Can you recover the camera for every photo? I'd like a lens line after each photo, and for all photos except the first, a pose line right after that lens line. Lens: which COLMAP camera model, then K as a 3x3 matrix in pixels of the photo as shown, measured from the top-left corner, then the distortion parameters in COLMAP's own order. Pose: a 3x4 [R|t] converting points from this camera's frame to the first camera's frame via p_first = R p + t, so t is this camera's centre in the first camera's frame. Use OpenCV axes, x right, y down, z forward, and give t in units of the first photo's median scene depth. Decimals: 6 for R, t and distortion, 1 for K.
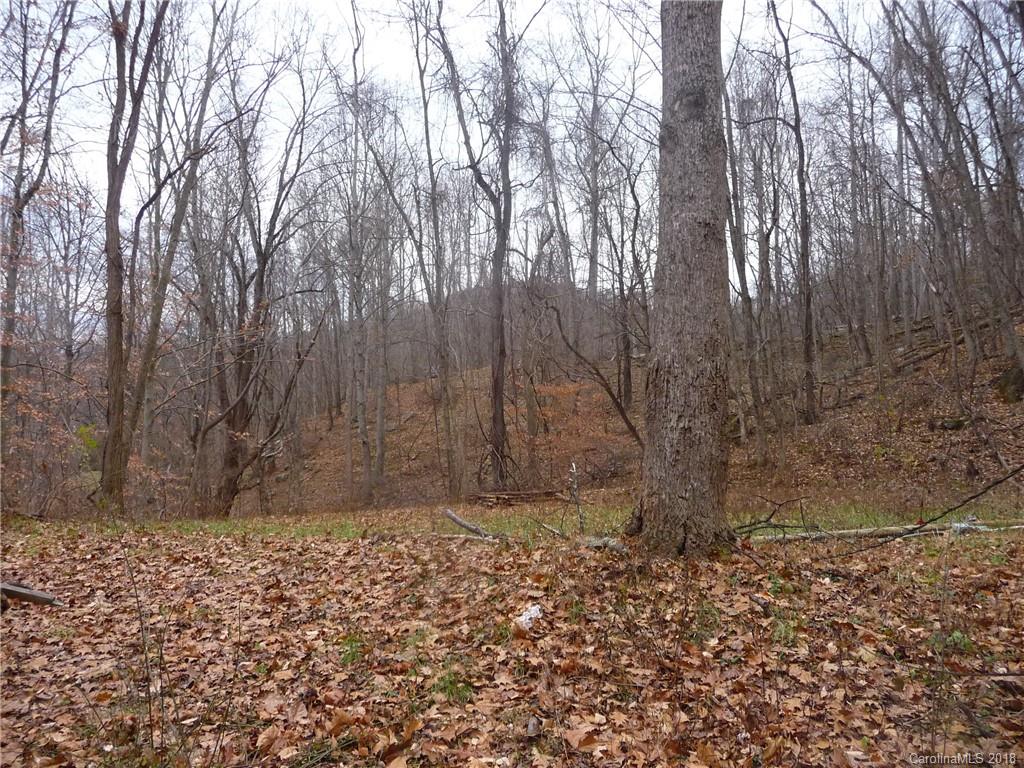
lens RADIAL K [[843.5, 0, 512.0], [0, 843.5, 384.0], [0, 0, 1]] dist [-0.015366, -0.004953]
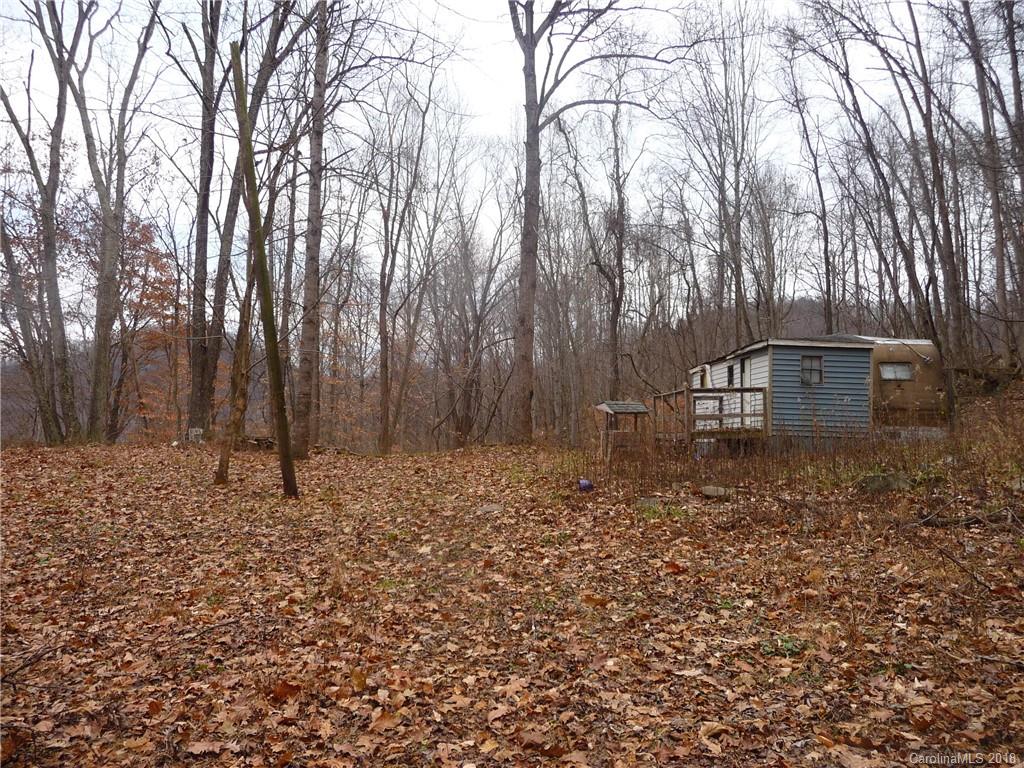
lens RADIAL K [[843.5, 0, 512.0], [0, 843.5, 384.0], [0, 0, 1]] dist [-0.015366, -0.004953]
pose [[0.956787, -0.010278, -0.290608, 0.317238], [0.002721, 0.999648, -0.026398, 0.009106], [0.290777, 0.024467, 0.956478, -0.654103]]
